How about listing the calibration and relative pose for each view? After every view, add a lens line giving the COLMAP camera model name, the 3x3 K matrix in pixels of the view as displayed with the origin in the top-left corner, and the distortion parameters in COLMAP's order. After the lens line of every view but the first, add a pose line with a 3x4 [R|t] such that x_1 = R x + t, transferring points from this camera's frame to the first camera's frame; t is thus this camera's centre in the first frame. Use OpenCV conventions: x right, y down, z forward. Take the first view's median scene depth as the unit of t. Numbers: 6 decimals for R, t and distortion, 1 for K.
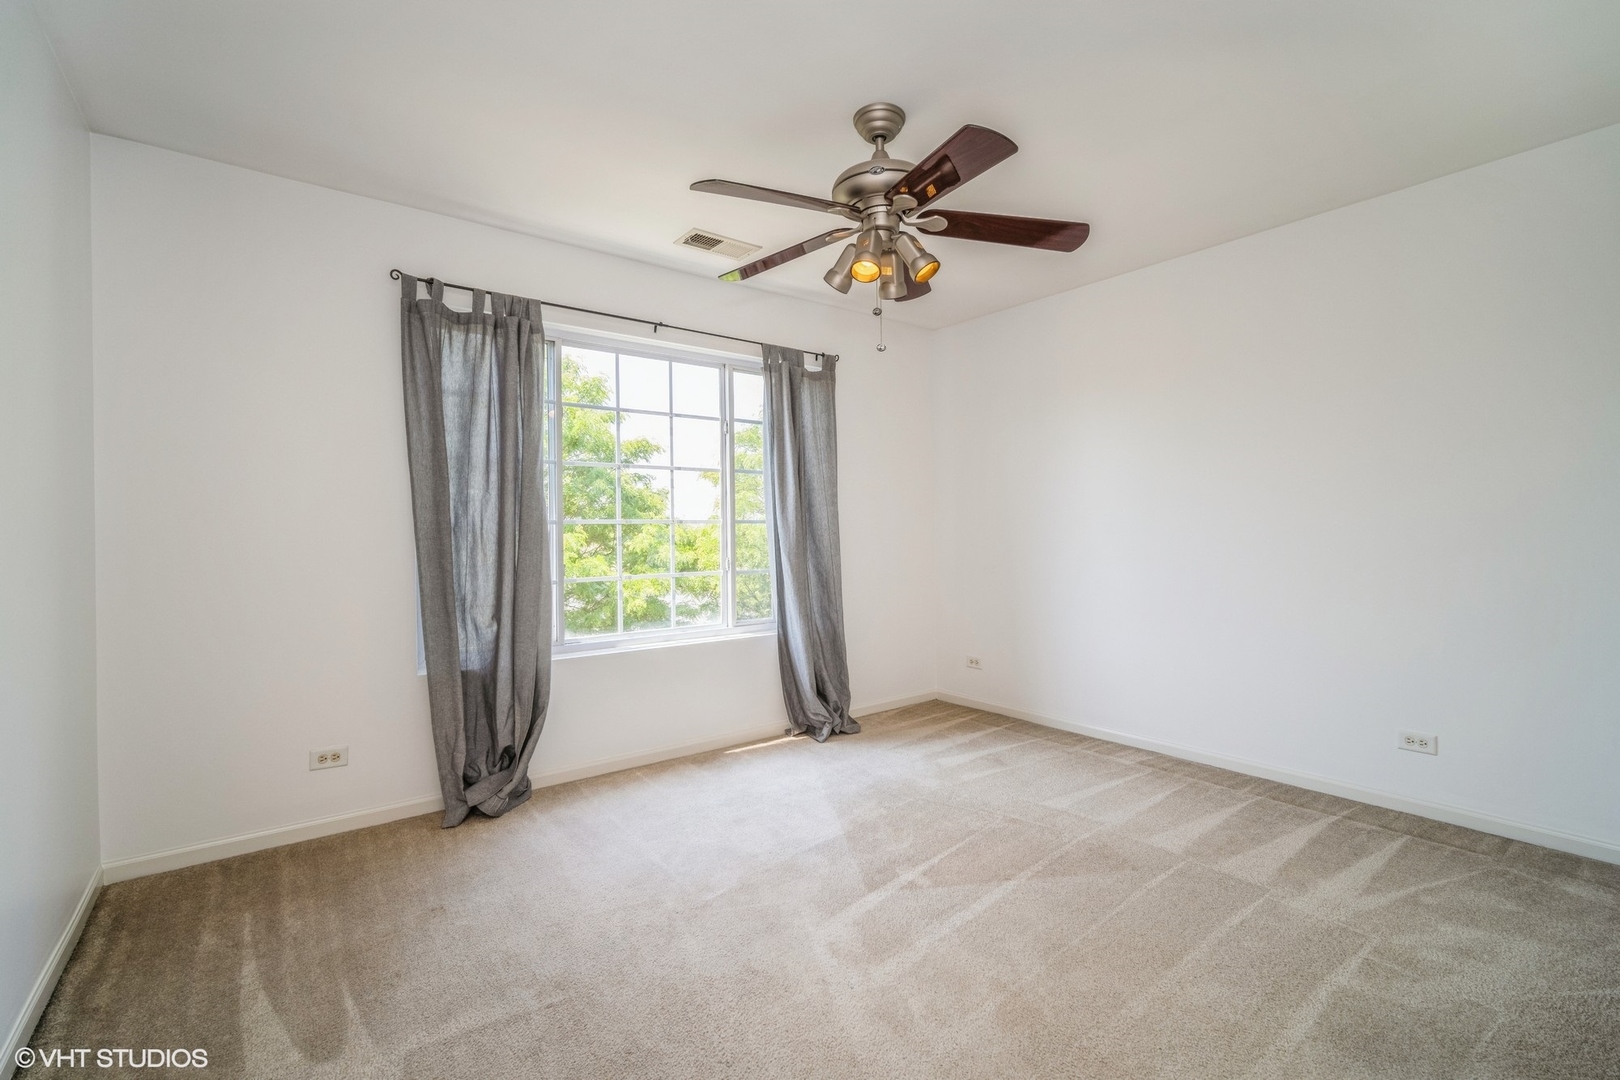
lens RADIAL K [[701.6, 0, 805.7], [0, 701.6, 543.8], [0, 0, 1]] dist [-0.008022, 0.000934]
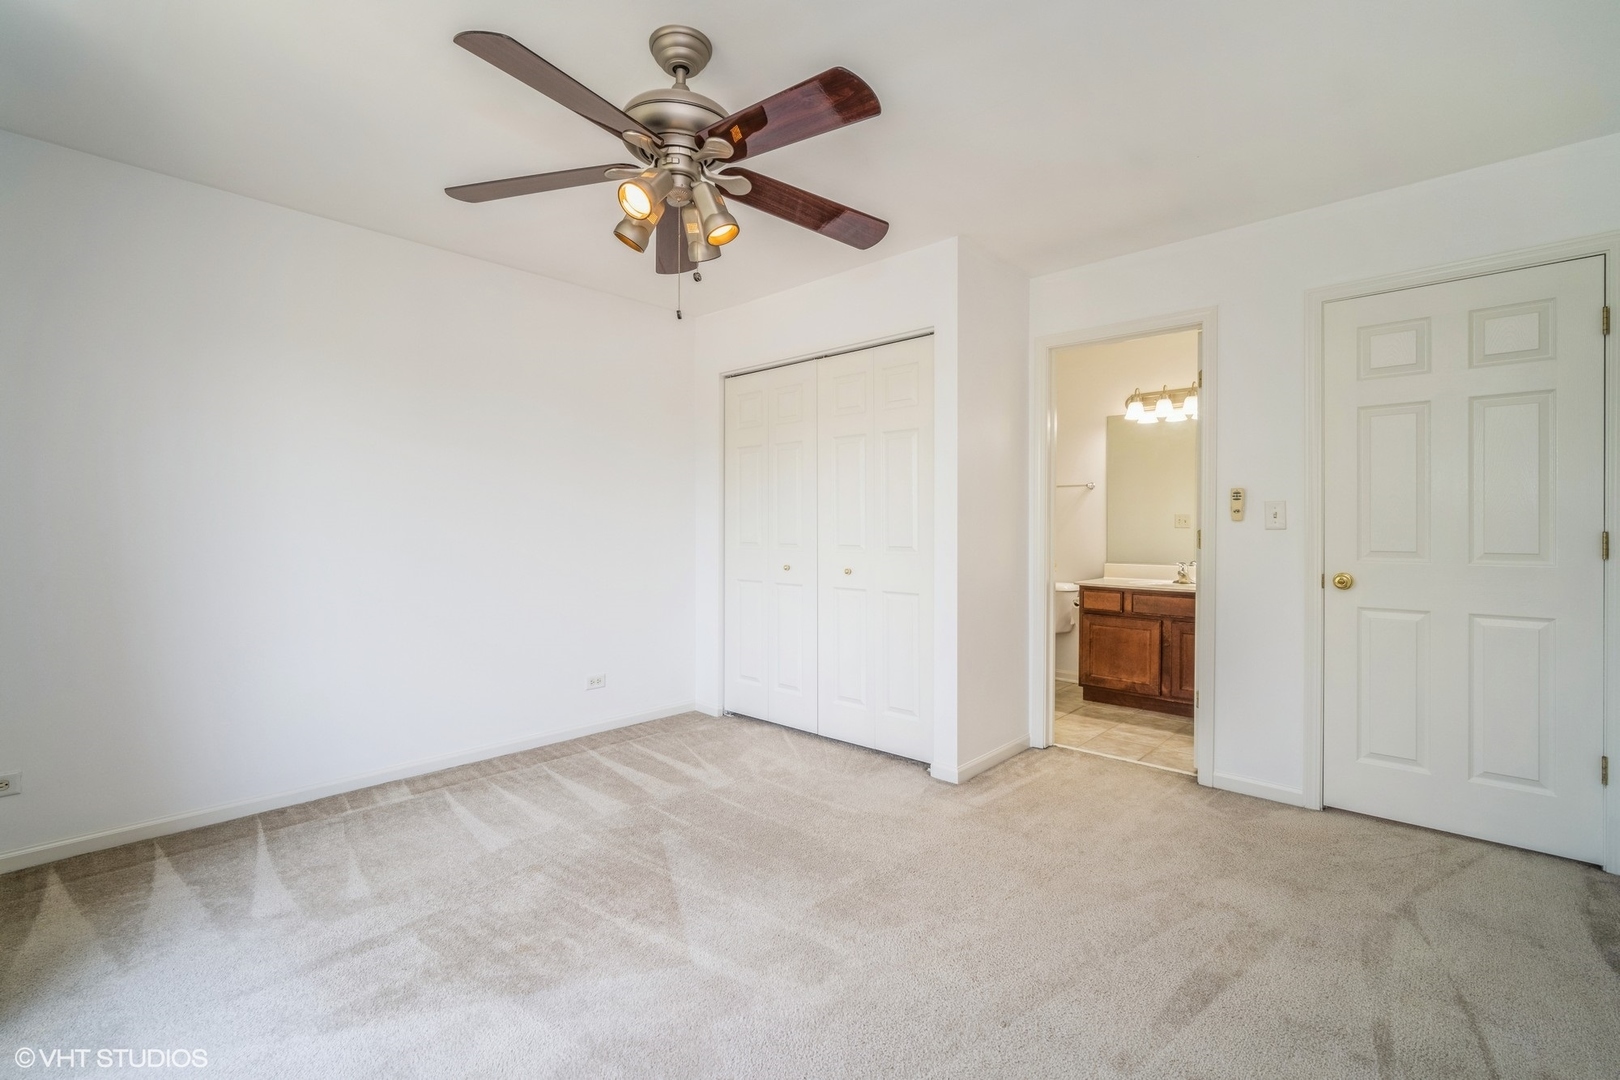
lens RADIAL K [[658.5, 0, 824.9], [0, 658.5, 538.7], [0, 0, 1]] dist [0.001826, 0.000009]
pose [[-0.139453, -0.000983, 0.990228, -0.472654], [0.026326, 0.999642, 0.004699, -0.004708], [-0.989879, 0.026724, -0.139377, 0.632628]]
